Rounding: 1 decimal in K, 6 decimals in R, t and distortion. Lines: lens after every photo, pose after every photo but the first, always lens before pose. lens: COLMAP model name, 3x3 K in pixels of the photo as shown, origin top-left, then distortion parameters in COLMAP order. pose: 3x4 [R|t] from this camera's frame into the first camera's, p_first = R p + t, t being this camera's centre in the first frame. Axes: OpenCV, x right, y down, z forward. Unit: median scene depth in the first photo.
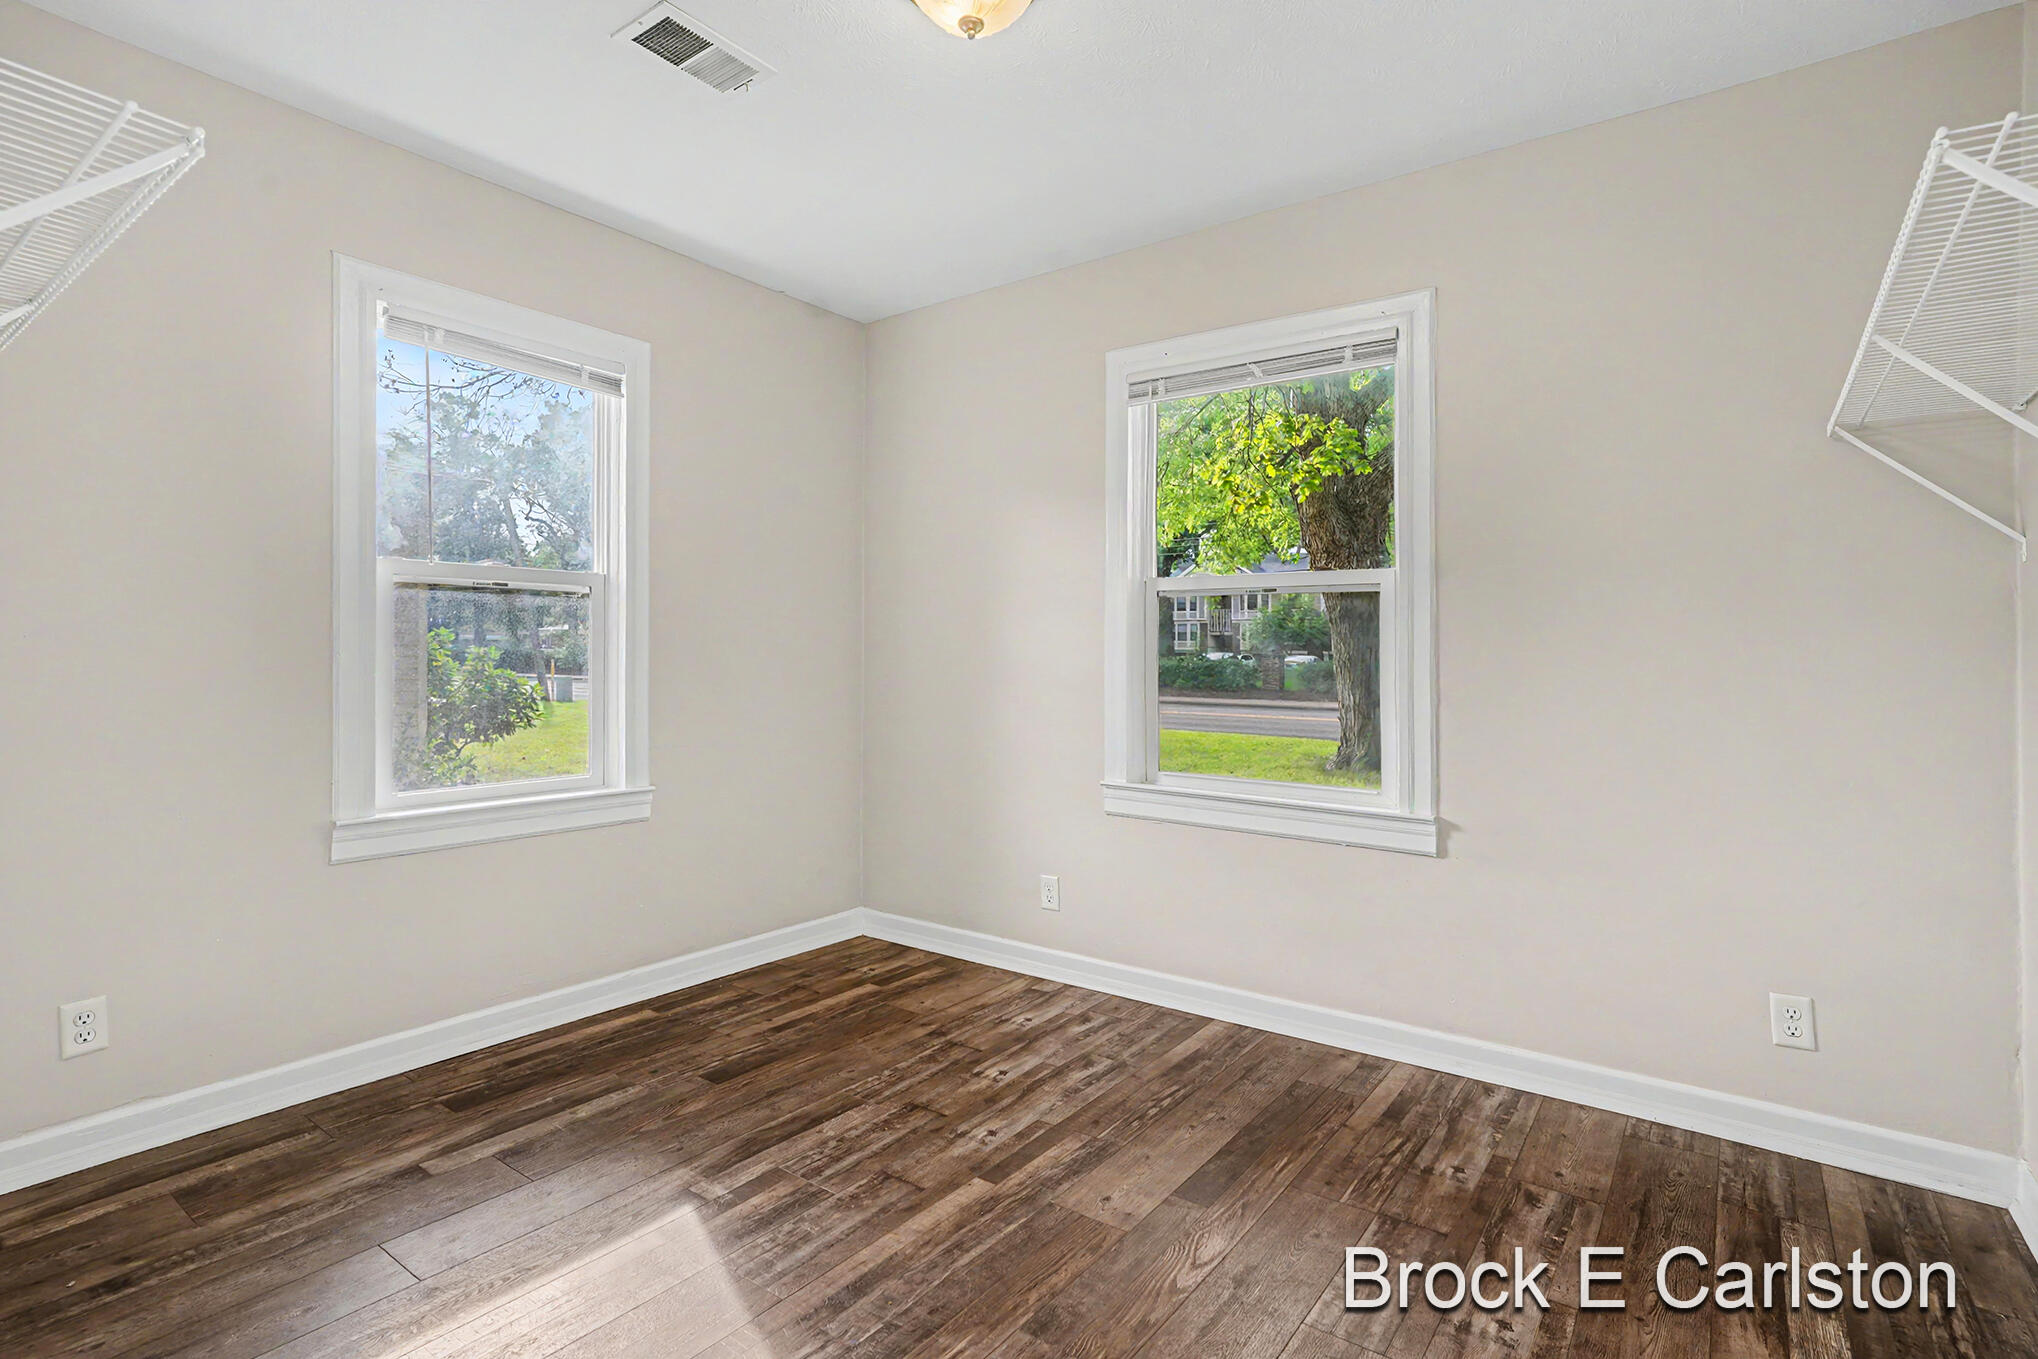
lens RADIAL K [[982.7, 0, 1015.1], [0, 982.7, 684.2], [0, 0, 1]] dist [-0.002602, 0.003160]
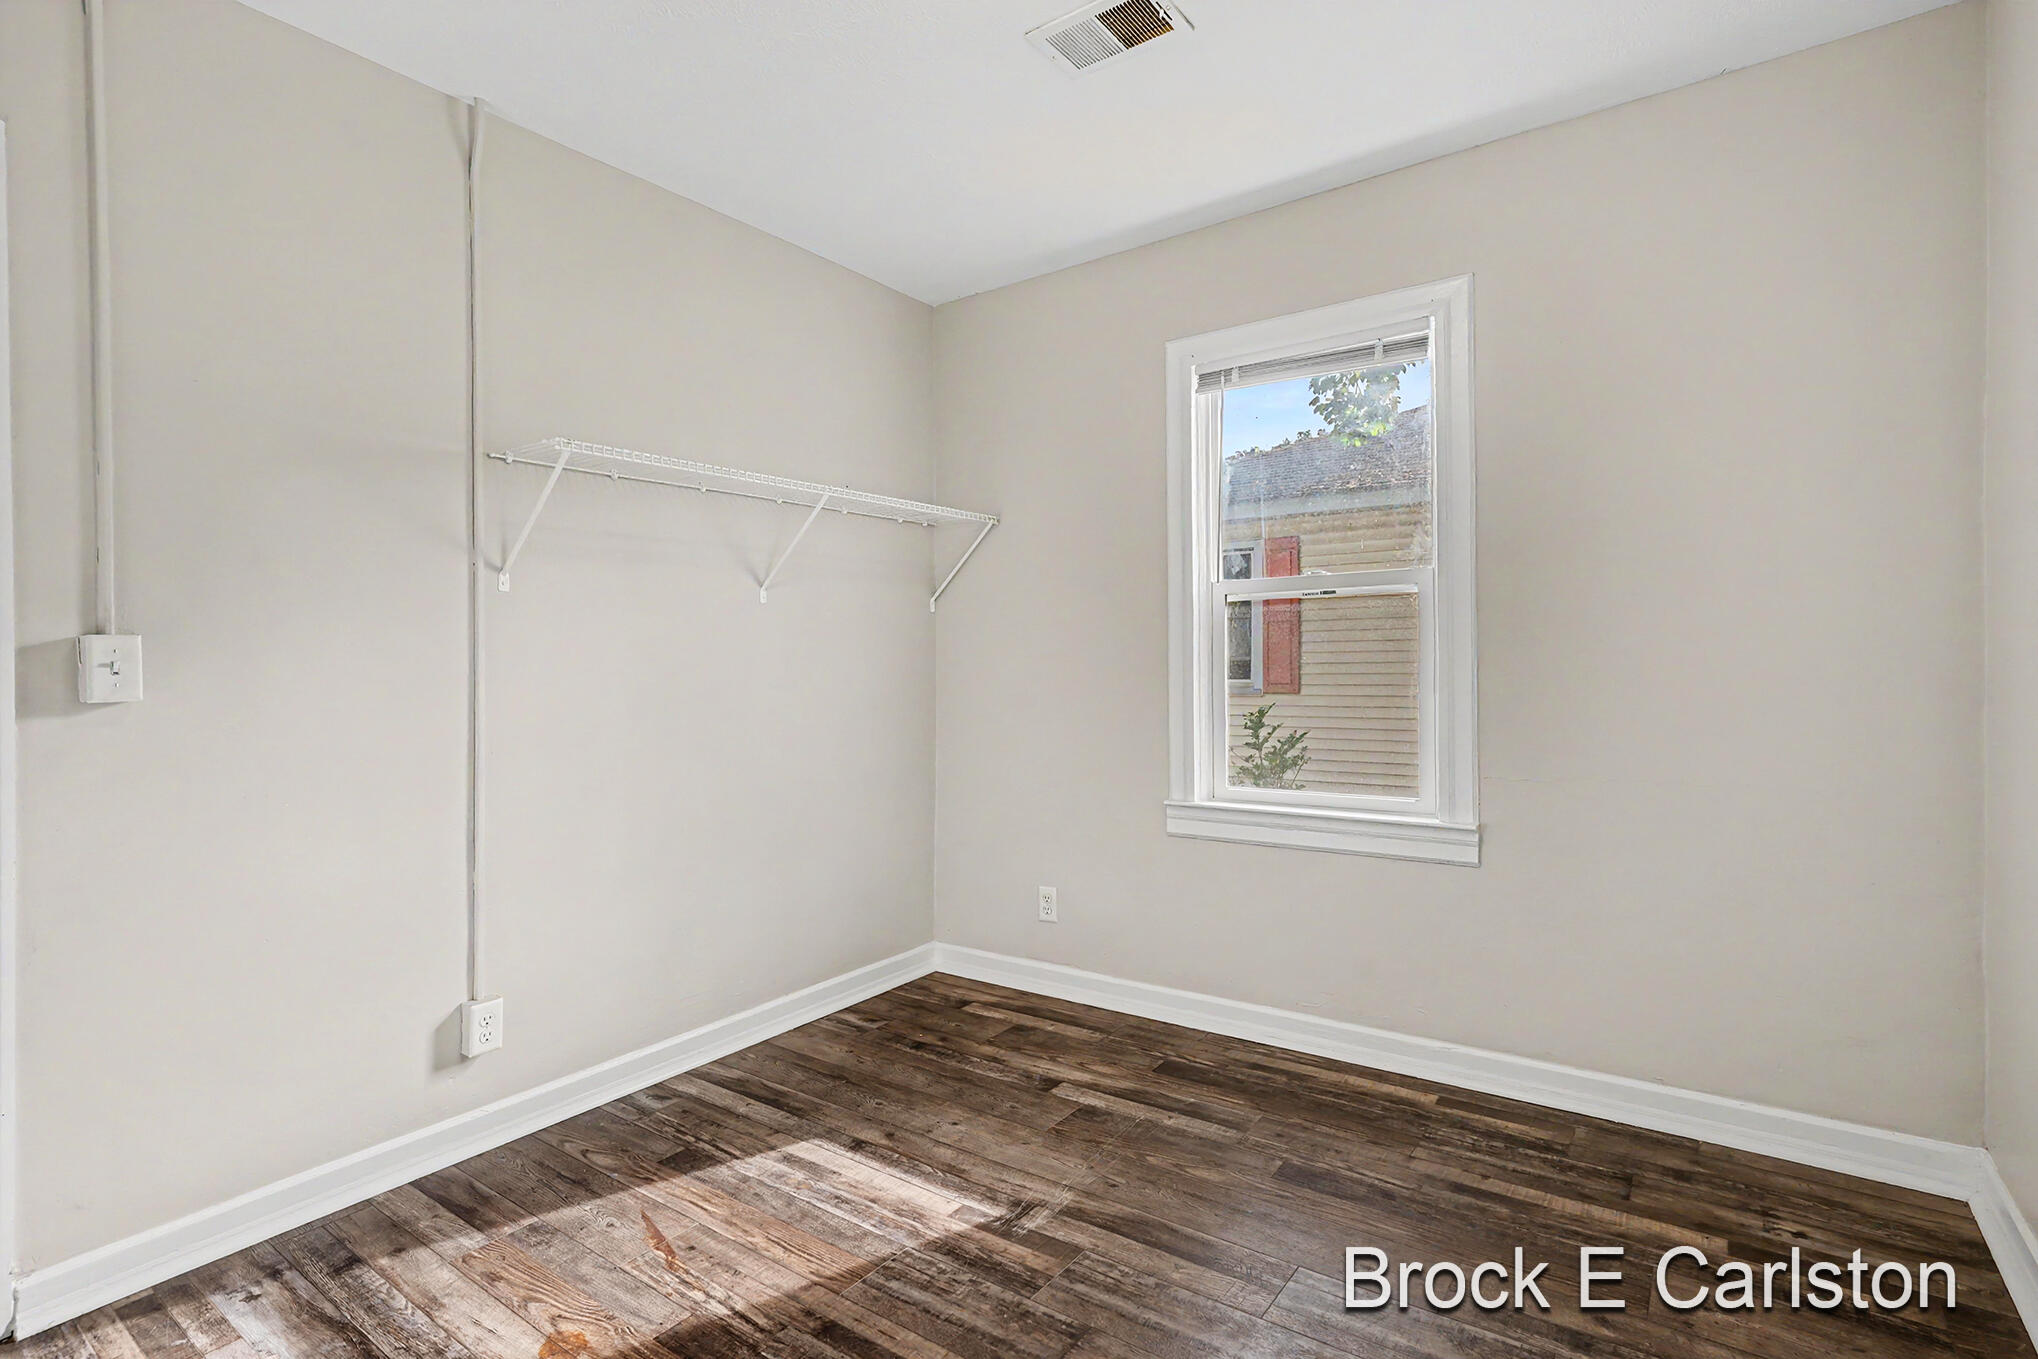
lens RADIAL K [[982.7, 0, 1015.1], [0, 982.7, 684.2], [0, 0, 1]] dist [-0.002602, 0.003160]
pose [[0.030948, 0.006172, -0.999502, 0.530638], [-0.013195, 0.999896, 0.005765, -0.013352], [0.999434, 0.013010, 0.031026, 0.766164]]
